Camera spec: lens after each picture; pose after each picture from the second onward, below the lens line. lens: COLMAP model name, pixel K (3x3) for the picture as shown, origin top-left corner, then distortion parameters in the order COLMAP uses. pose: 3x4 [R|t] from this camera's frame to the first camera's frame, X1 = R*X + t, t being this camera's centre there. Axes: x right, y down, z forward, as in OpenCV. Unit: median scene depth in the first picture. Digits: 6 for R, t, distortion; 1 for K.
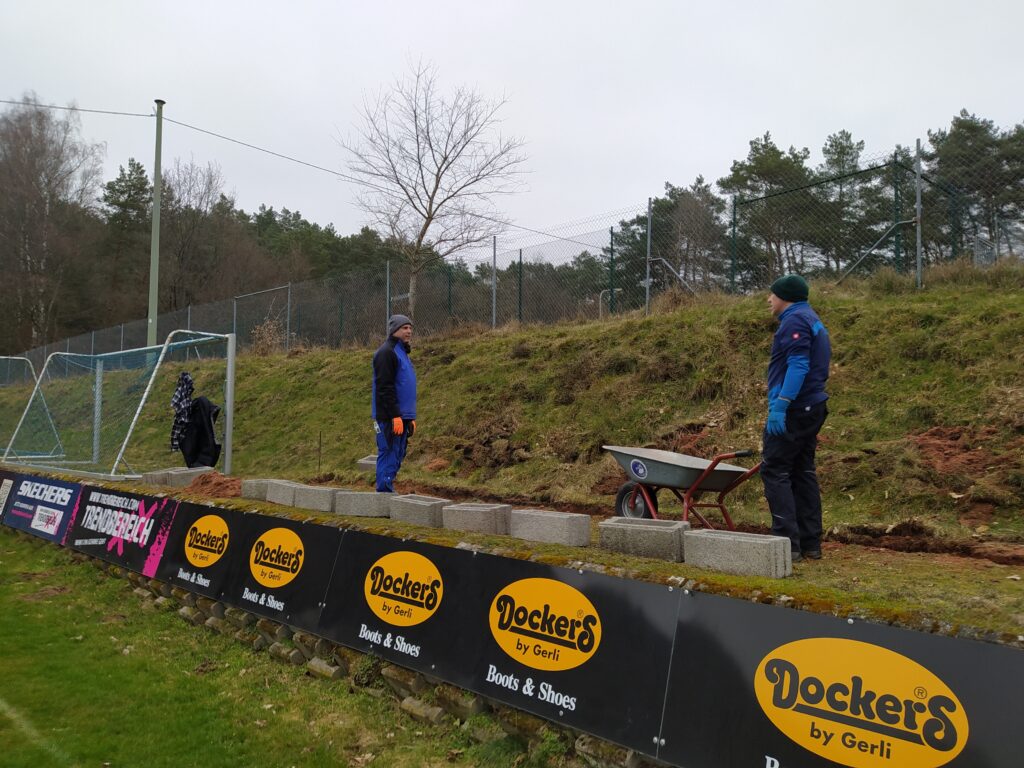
lens RADIAL K [[778.6, 0, 512.2], [0, 778.6, 404.2], [0, 0, 1]] dist [0.118777, -0.199535]
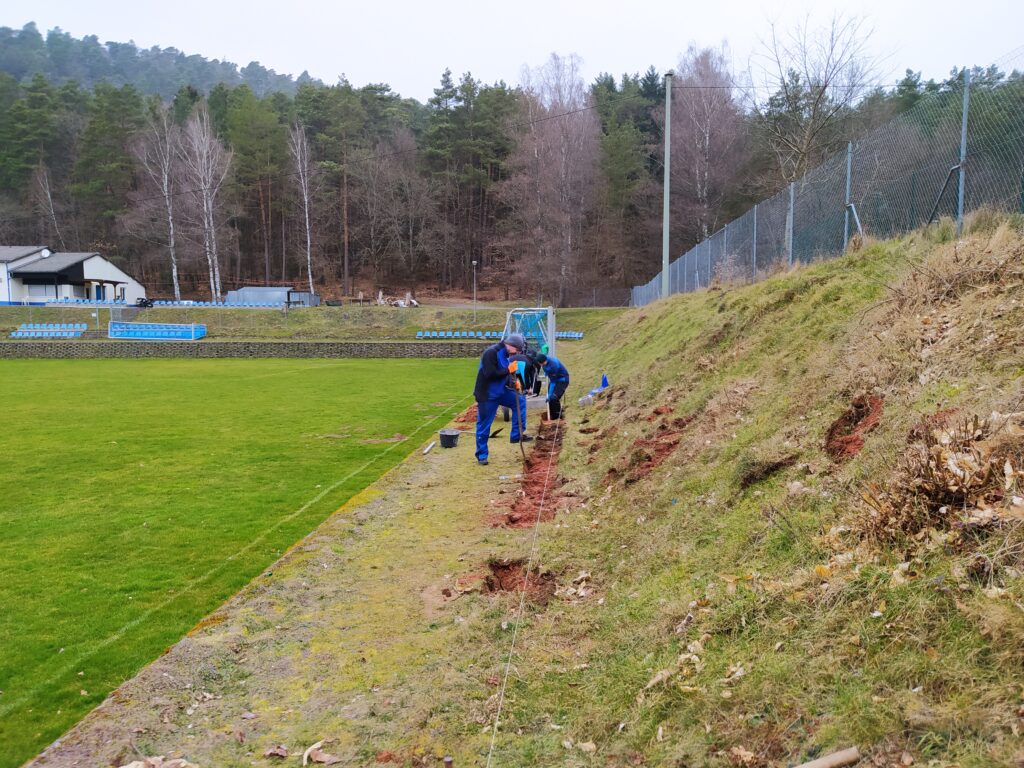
lens RADIAL K [[767.2, 0, 518.7], [0, 767.2, 402.6], [0, 0, 1]] dist [0.122602, -0.168159]
pose [[0.648617, 0.046776, -0.759676, 0.134785], [0.062695, 0.991434, 0.114575, -0.014940], [0.758528, -0.121943, 0.640129, -0.000421]]
